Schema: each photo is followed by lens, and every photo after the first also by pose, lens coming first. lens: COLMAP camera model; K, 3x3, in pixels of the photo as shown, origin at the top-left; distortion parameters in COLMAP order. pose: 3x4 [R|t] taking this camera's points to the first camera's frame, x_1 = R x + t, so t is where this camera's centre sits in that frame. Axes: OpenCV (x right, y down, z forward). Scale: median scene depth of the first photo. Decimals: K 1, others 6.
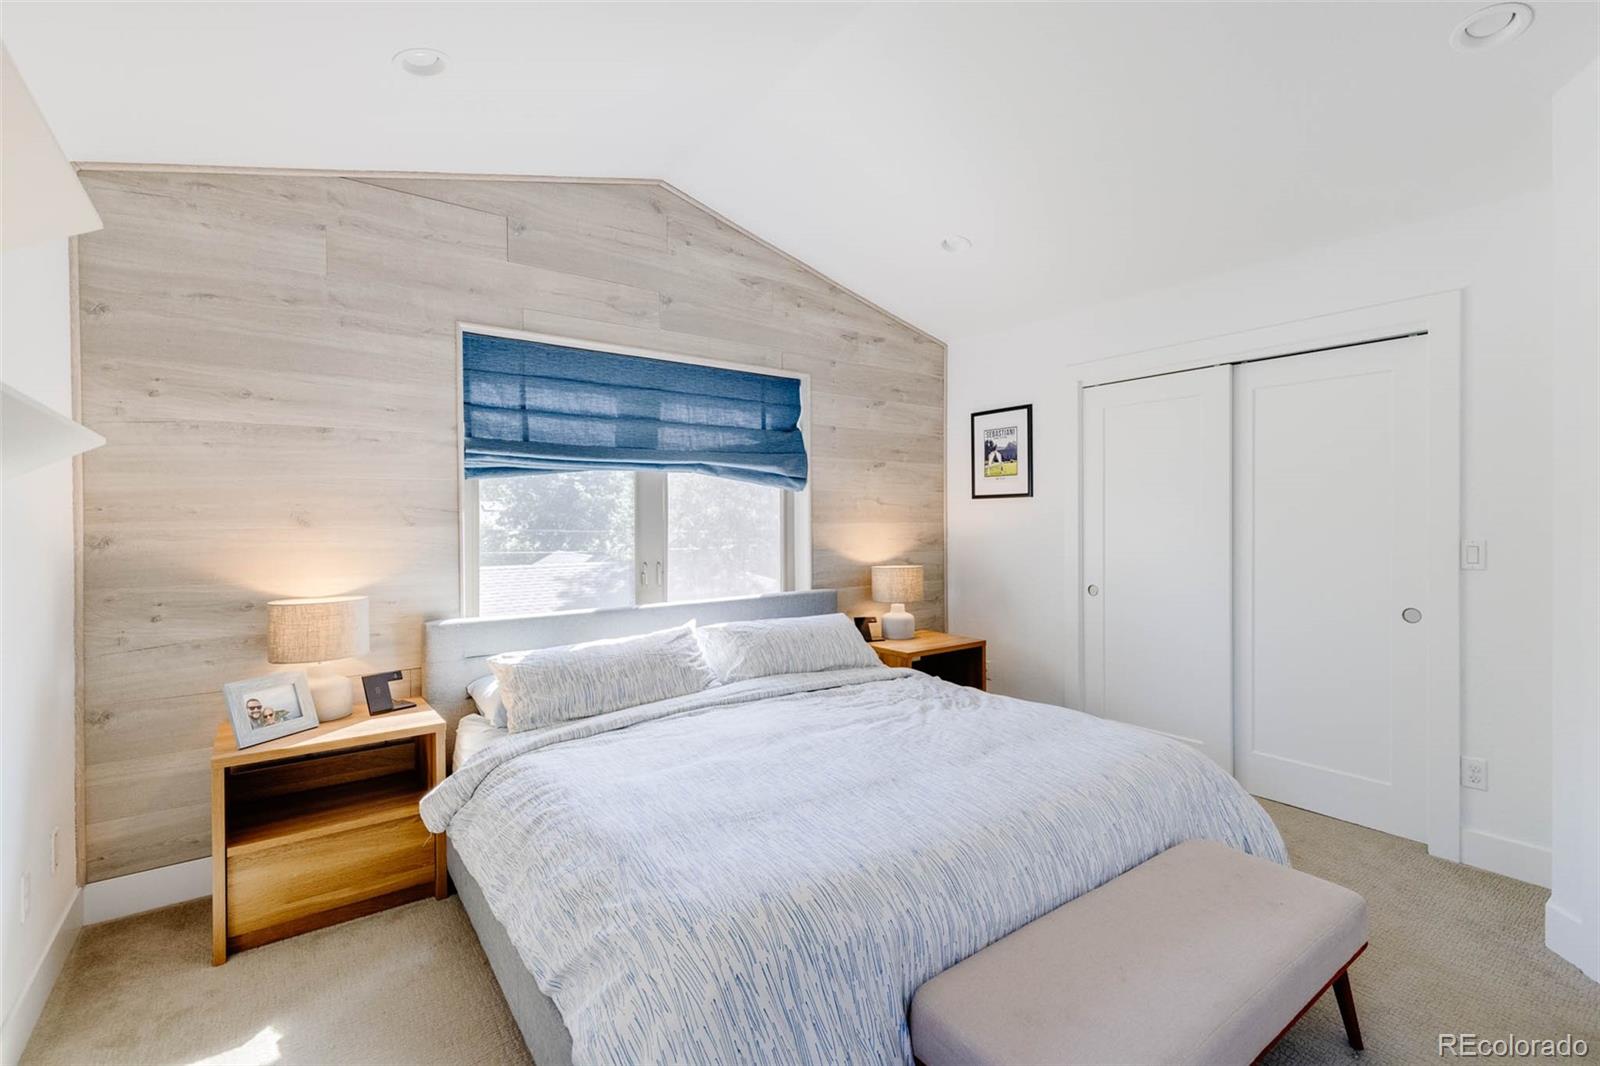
lens RADIAL K [[715.9, 0, 803.4], [0, 715.9, 519.3], [0, 0, 1]] dist [0.000914, -0.000602]
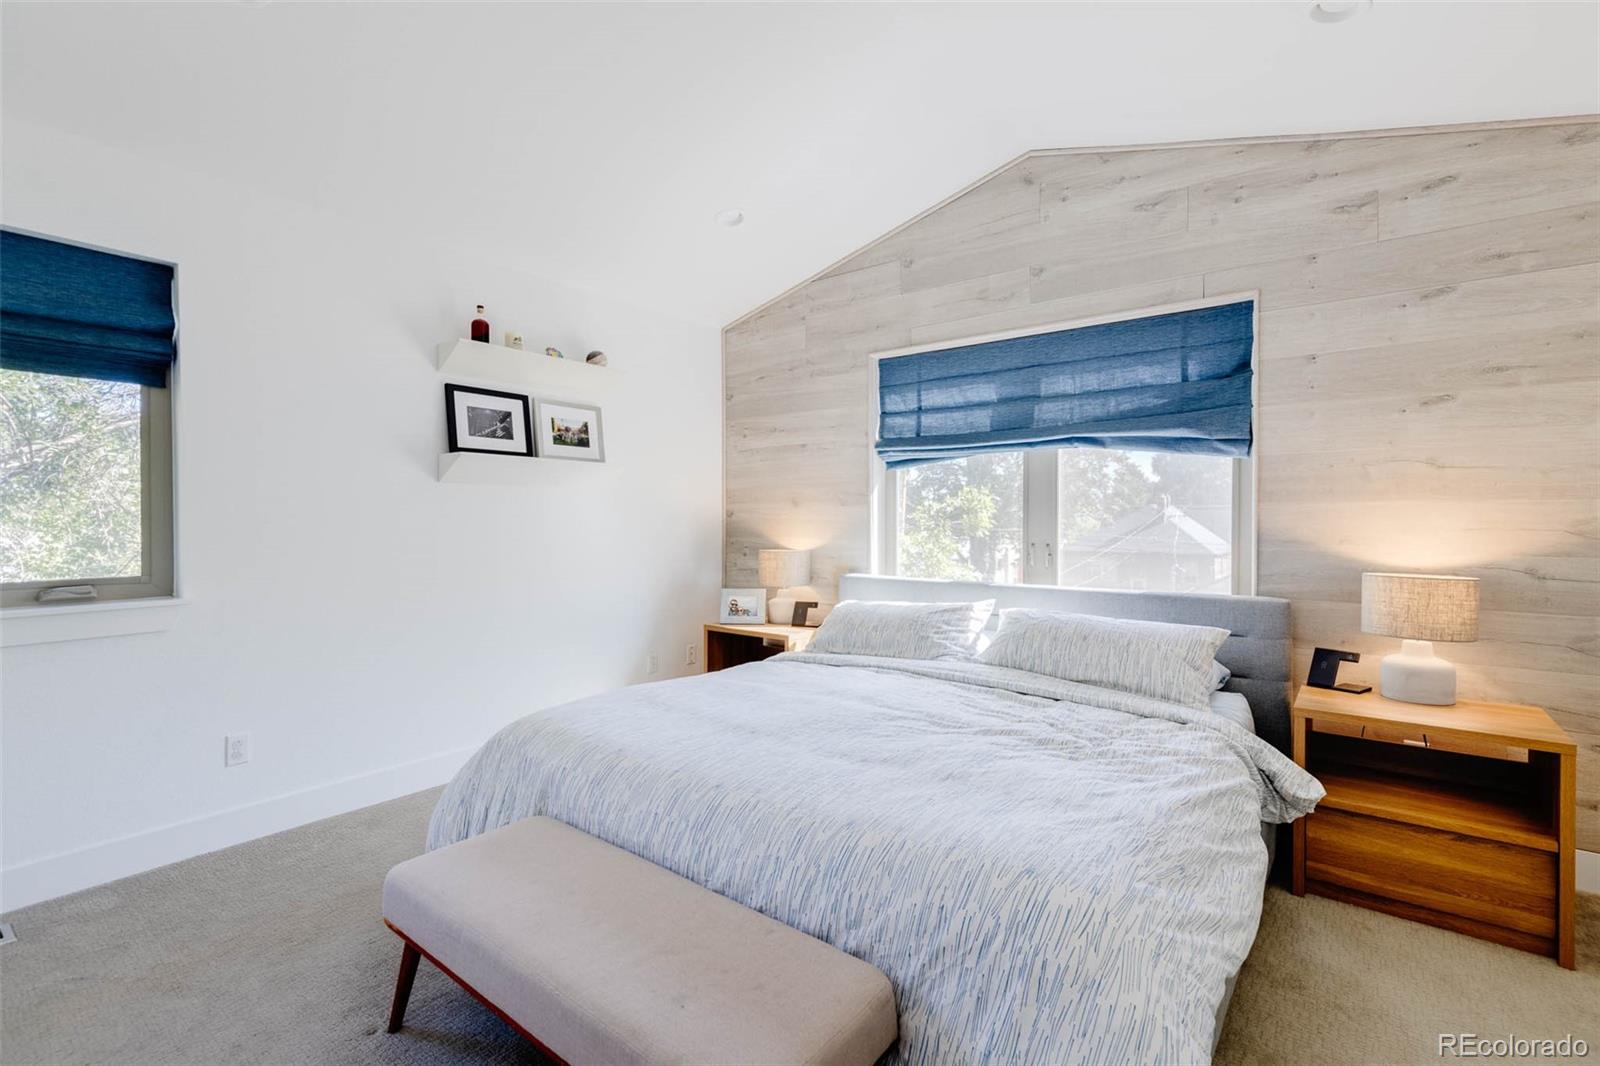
lens RADIAL K [[715.9, 0, 803.4], [0, 715.9, 519.3], [0, 0, 1]] dist [0.000914, -0.000602]
pose [[0.261392, 0.008045, -0.965199, 0.683730], [-0.001073, 0.999967, 0.008045, 0.020870], [0.965232, -0.001068, 0.261392, 0.459537]]
